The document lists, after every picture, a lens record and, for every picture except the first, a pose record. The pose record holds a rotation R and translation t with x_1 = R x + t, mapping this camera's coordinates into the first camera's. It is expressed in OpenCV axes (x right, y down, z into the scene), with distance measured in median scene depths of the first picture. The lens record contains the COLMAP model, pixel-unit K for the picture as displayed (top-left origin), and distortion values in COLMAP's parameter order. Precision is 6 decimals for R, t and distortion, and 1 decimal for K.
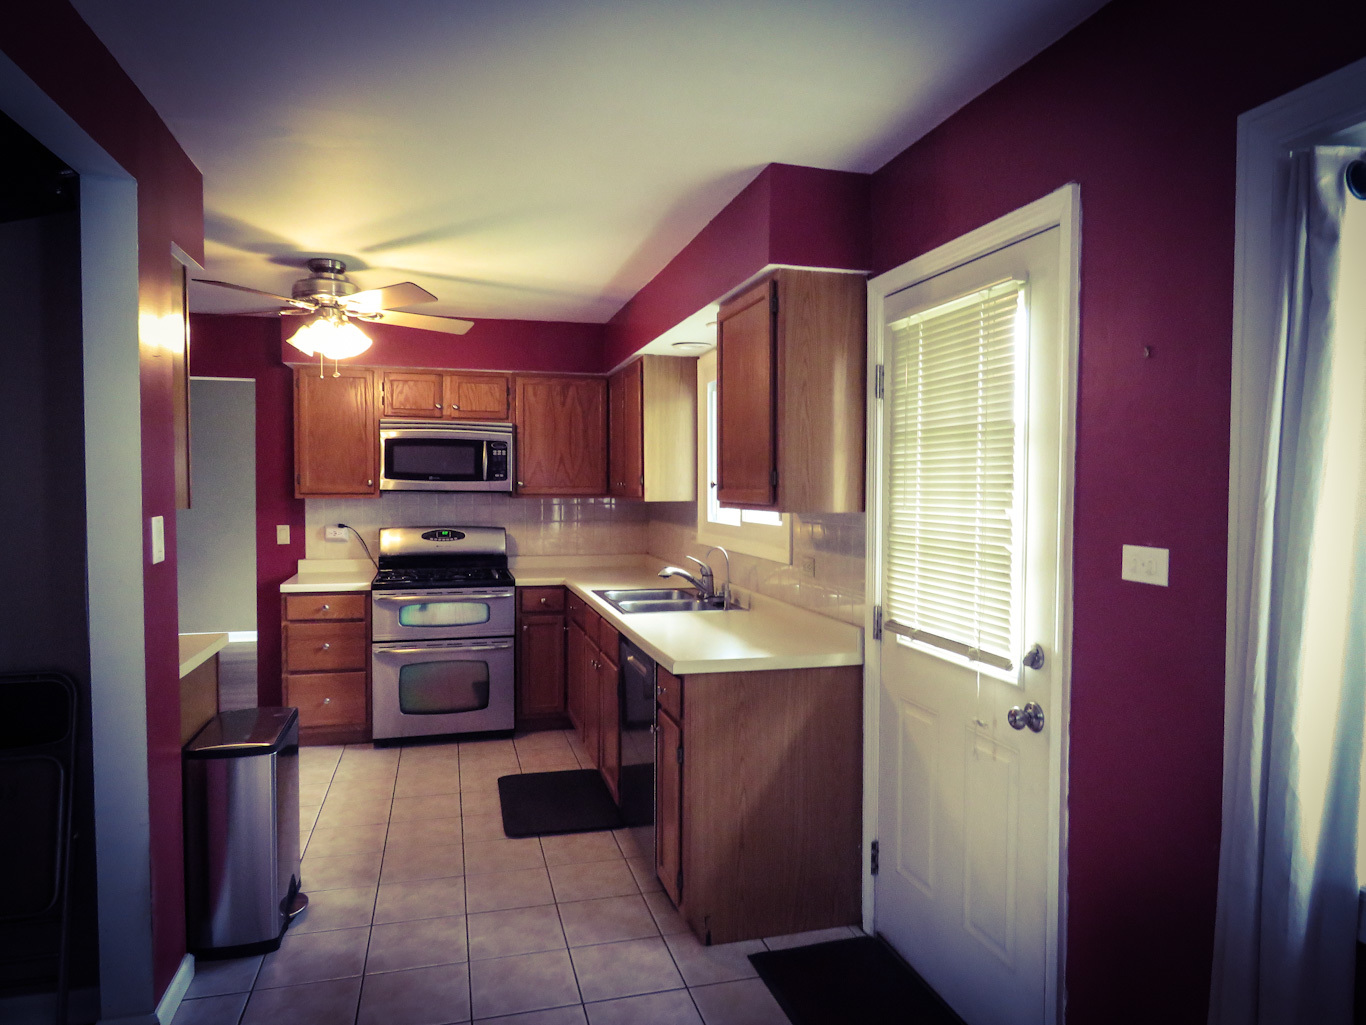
lens RADIAL K [[872.4, 0, 683.2], [0, 872.4, 515.0], [0, 0, 1]] dist [-0.001052, 0.002265]
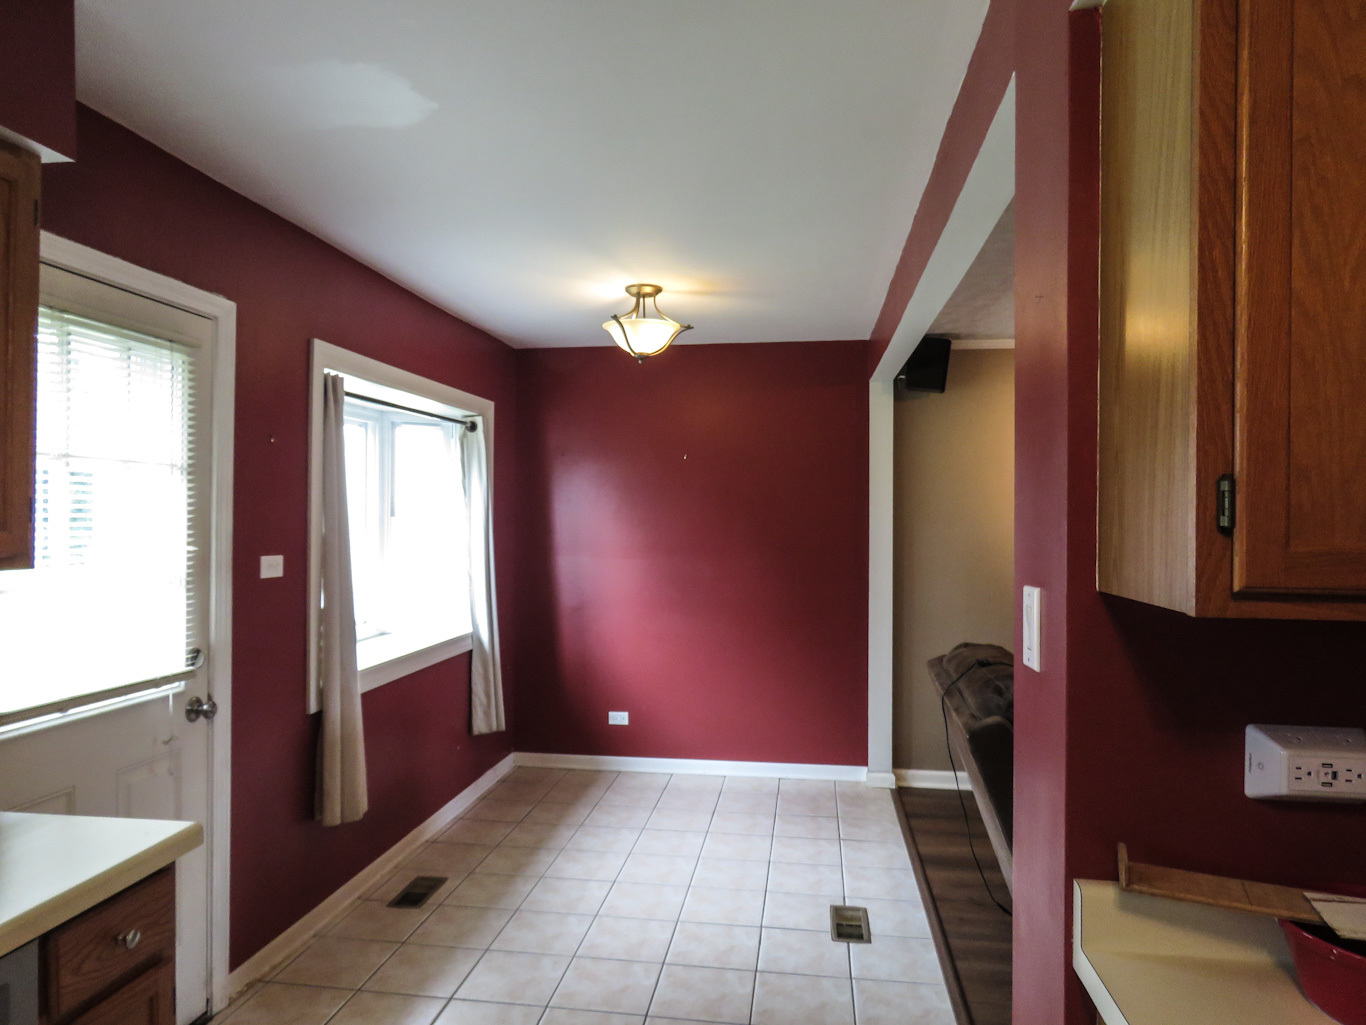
lens RADIAL K [[872.4, 0, 680.8], [0, 872.4, 515.8], [0, 0, 1]] dist [-0.001052, 0.002265]
pose [[-0.918298, -0.006485, 0.395836, -0.685815], [0.004339, 0.999641, 0.026443, -0.066007], [-0.395866, 0.026001, -0.917940, 1.793774]]
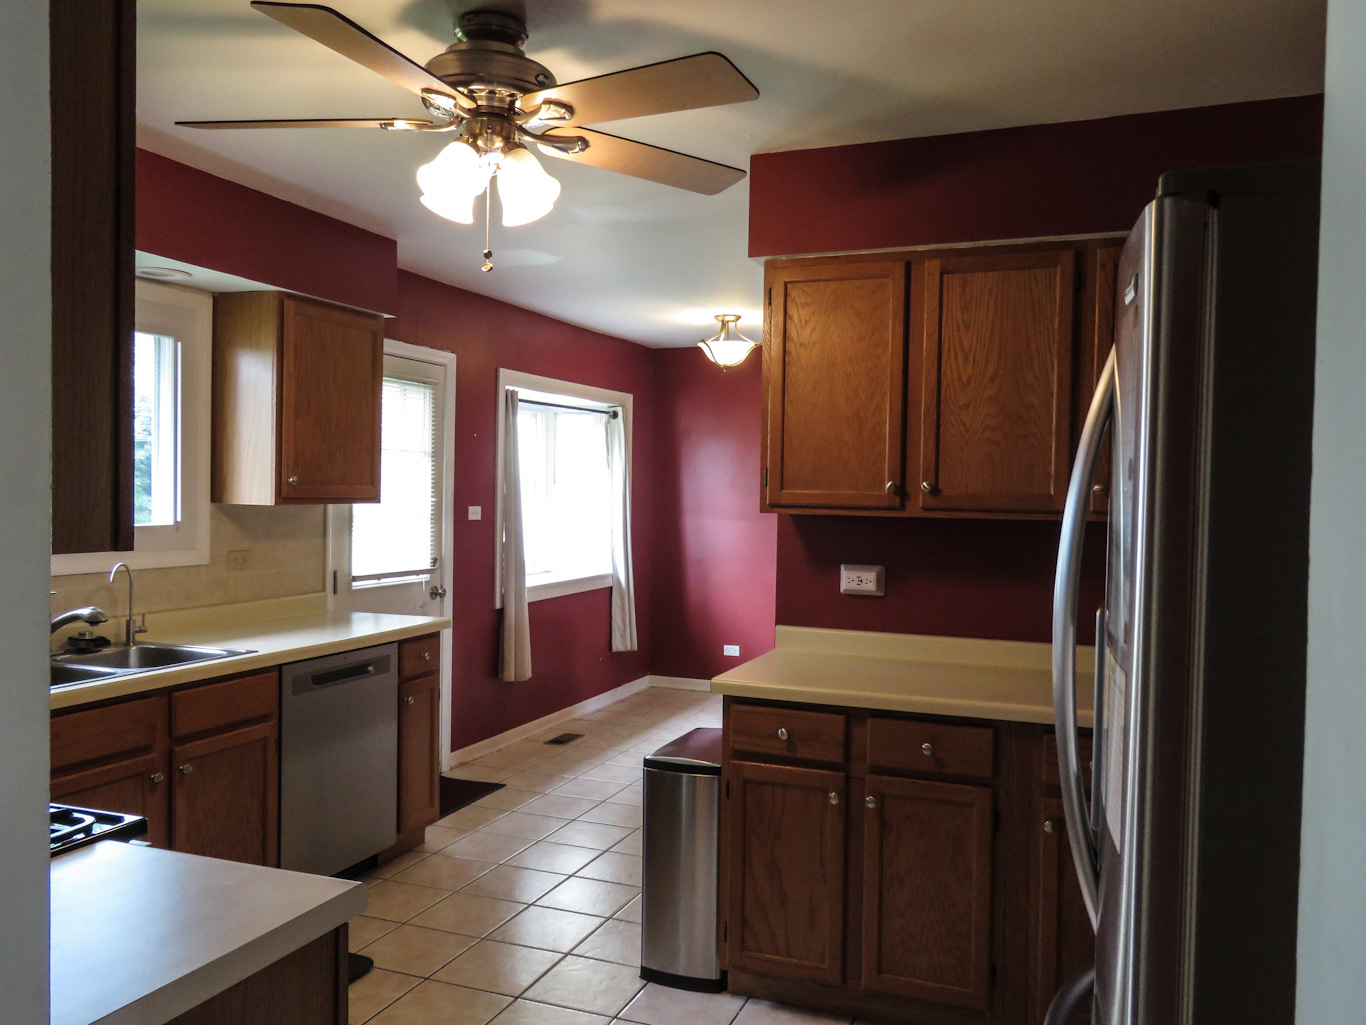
lens RADIAL K [[1067.1, 0, 684.6], [0, 1067.1, 513.7], [0, 0, 1]] dist [0.012730, 0.001333]
pose [[-0.805417, -0.028506, 0.592023, -1.582800], [0.000729, 0.998794, 0.049084, -0.083718], [-0.592709, 0.039965, -0.804425, 2.651522]]
